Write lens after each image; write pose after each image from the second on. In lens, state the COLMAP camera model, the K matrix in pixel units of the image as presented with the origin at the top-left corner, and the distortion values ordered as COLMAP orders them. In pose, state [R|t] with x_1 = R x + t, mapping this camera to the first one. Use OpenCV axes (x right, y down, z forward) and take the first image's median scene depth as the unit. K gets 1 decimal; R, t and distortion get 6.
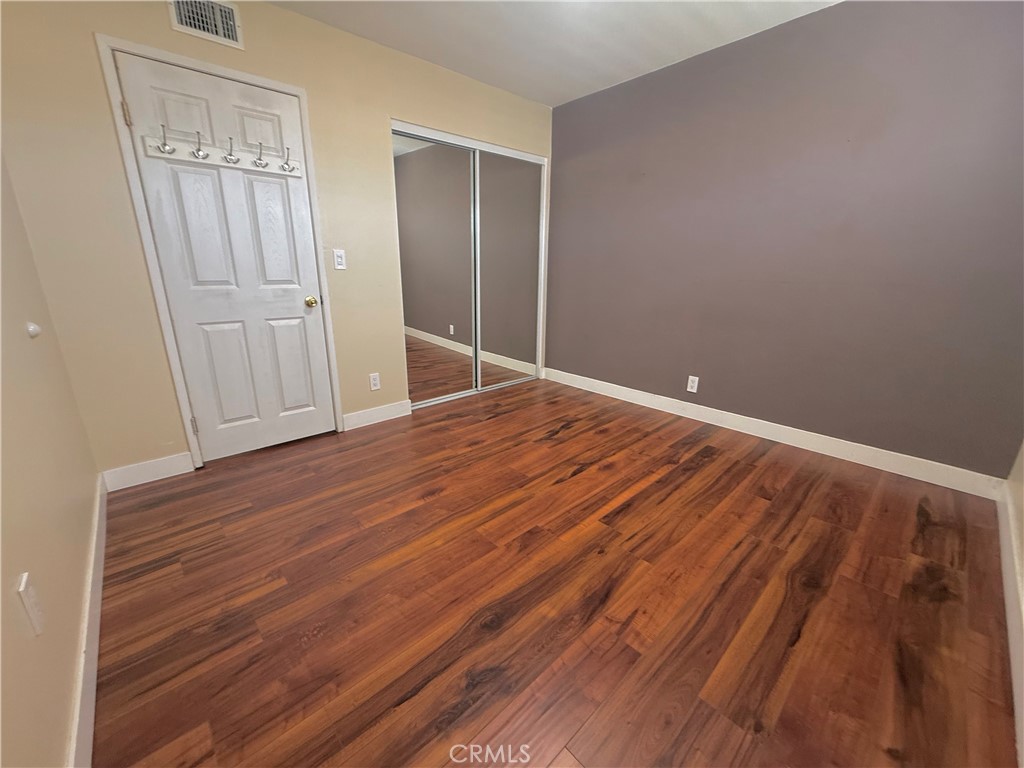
lens RADIAL K [[407.1, 0, 509.1], [0, 407.1, 386.6], [0, 0, 1]] dist [-0.000987, 0.000514]
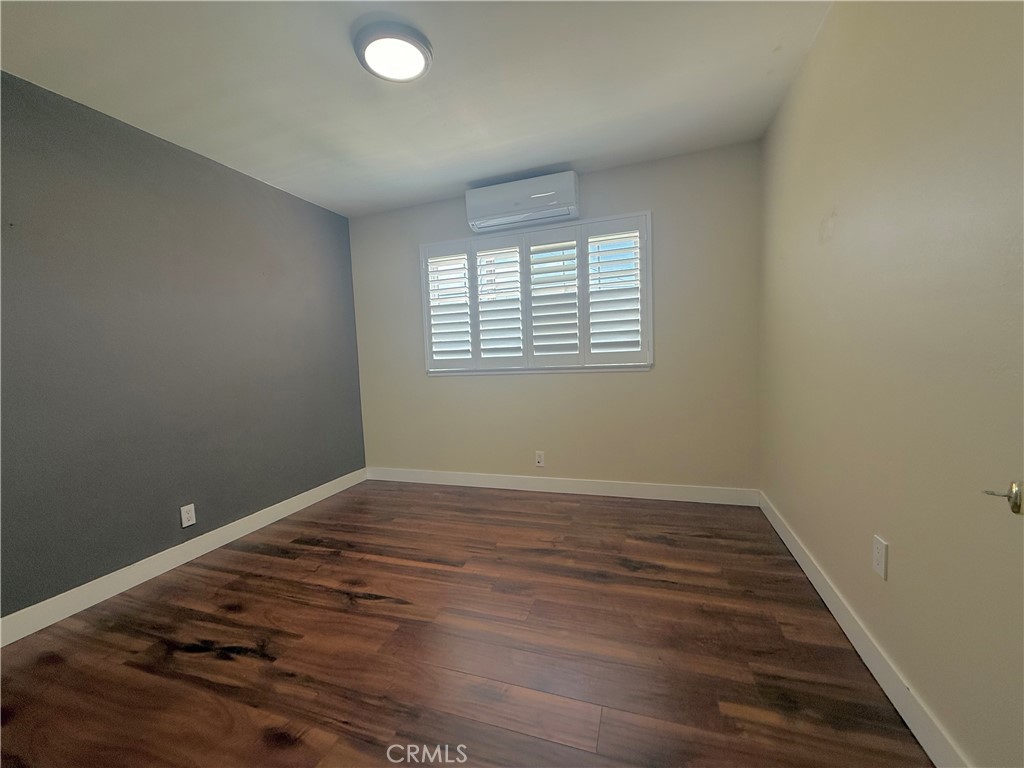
lens RADIAL K [[407.1, 0, 509.1], [0, 407.1, 386.6], [0, 0, 1]] dist [-0.000987, 0.000514]
pose [[-0.479849, -0.050699, 0.875885, -0.699821], [0.288277, 0.933788, 0.211982, -0.303541], [-0.828638, 0.354217, -0.433462, 1.000223]]
